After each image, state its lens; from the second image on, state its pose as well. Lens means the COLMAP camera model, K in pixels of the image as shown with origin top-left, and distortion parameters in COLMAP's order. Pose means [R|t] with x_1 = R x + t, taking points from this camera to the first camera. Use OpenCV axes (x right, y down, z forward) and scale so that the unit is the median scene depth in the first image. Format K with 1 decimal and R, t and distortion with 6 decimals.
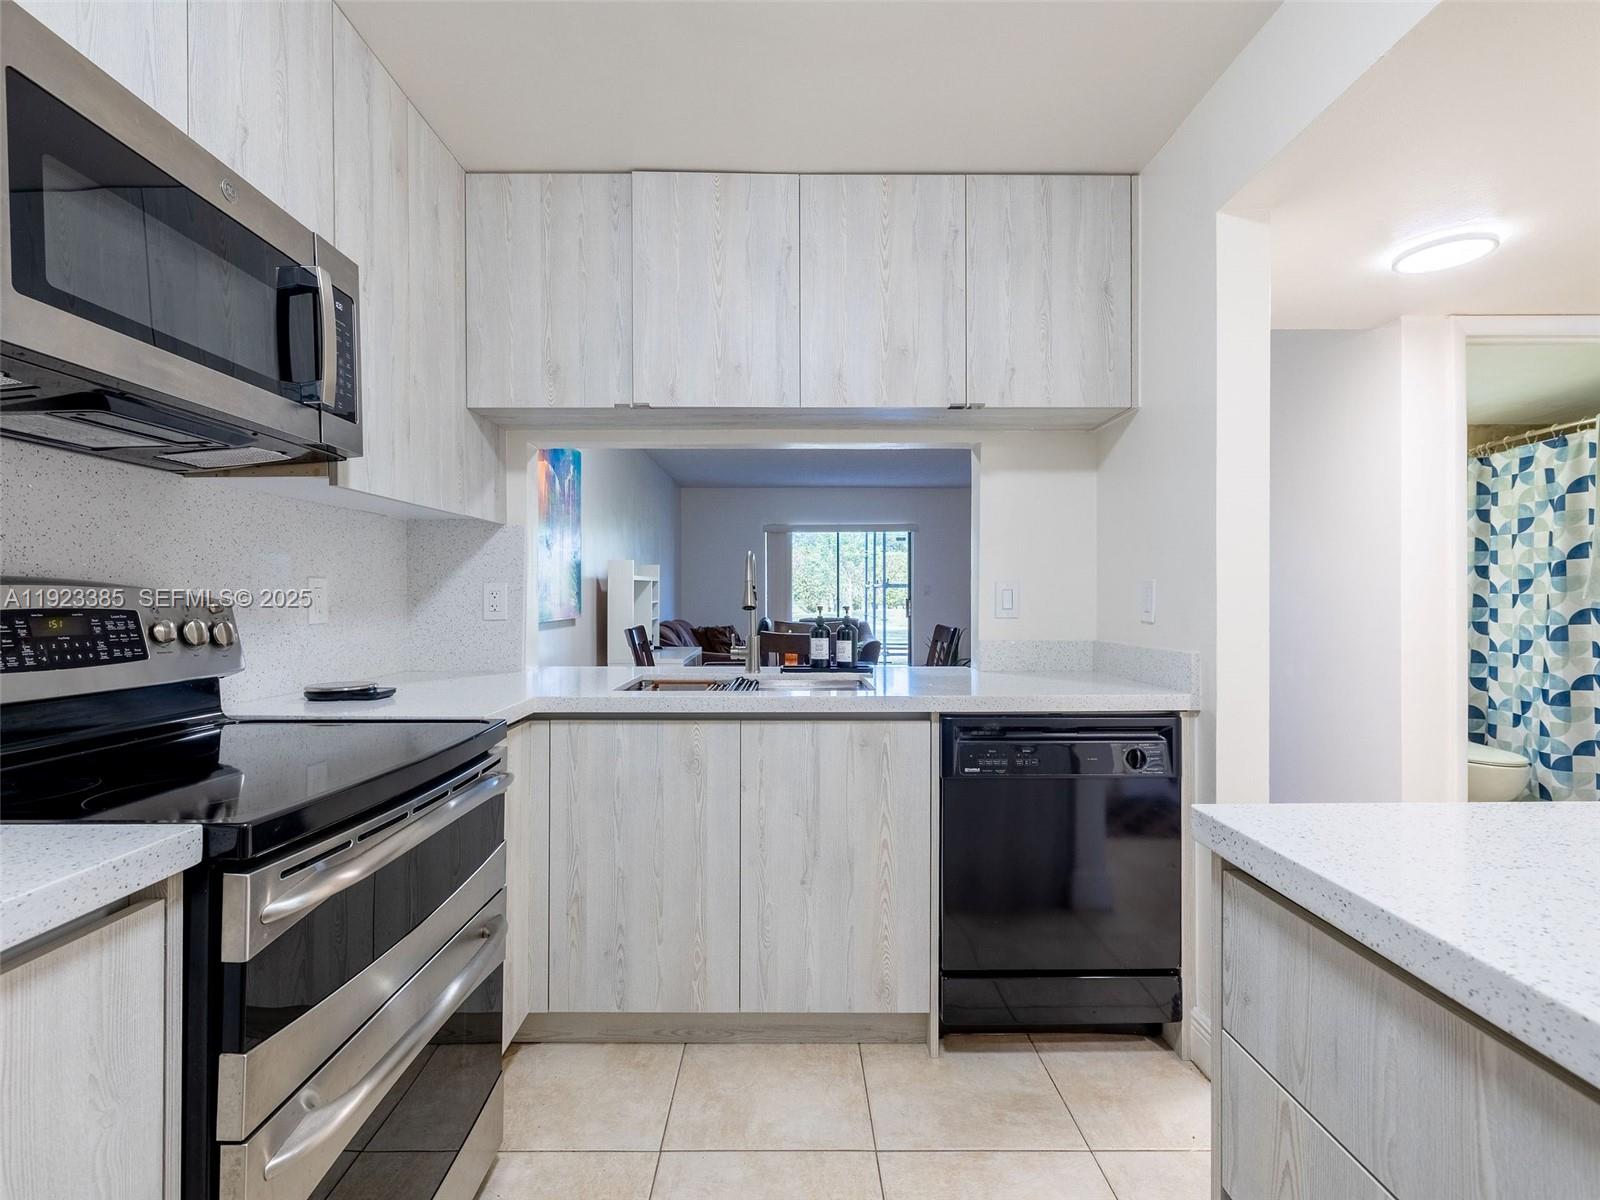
lens RADIAL K [[769.5, 0, 795.1], [0, 769.5, 590.8], [0, 0, 1]] dist [-0.009633, 0.005152]
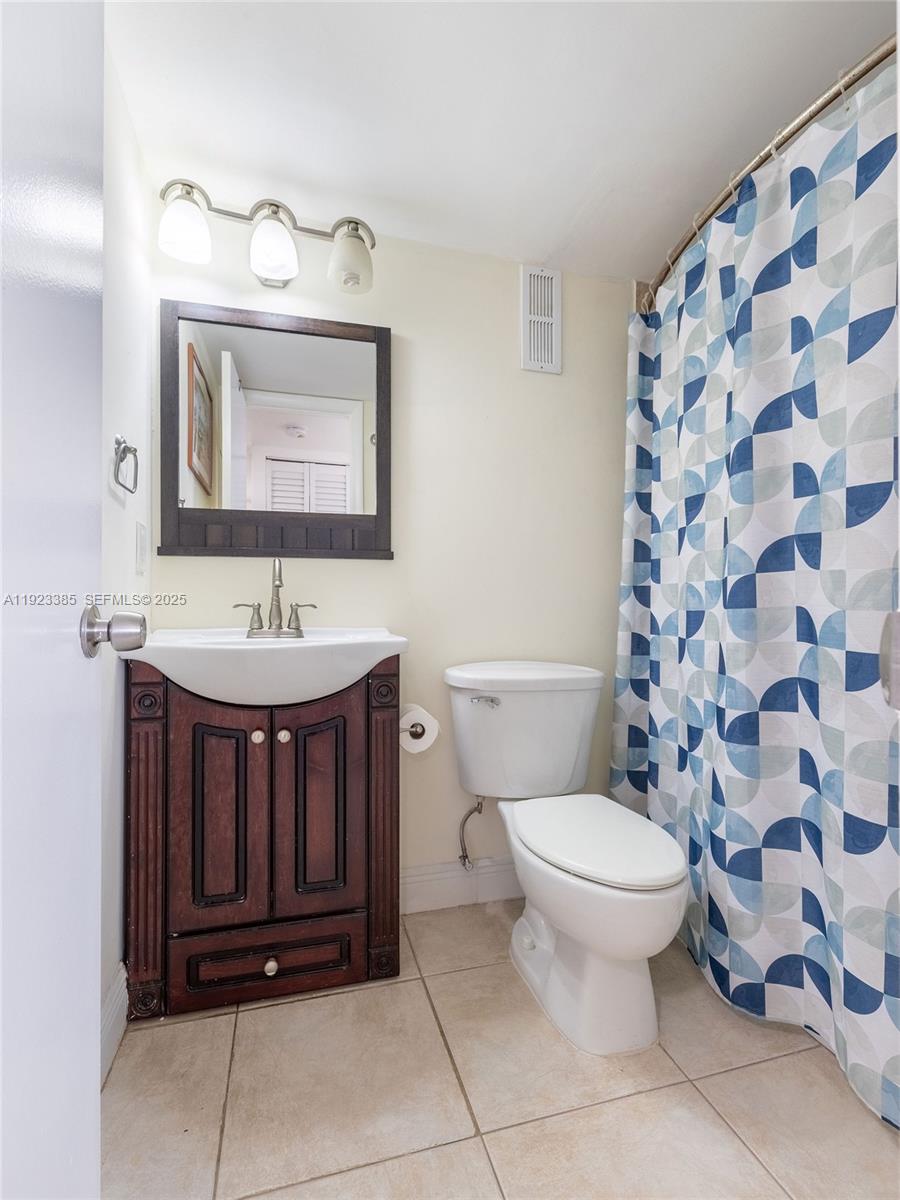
lens RADIAL K [[577.1, 0, 455.9], [0, 577.1, 602.4], [0, 0, 1]] dist [-0.009633, 0.005152]
pose [[0.959976, 0.003768, 0.280057, 0.699662], [-0.003215, 0.999992, -0.002434, 0.061084], [-0.280064, 0.001436, 0.959980, 0.679083]]
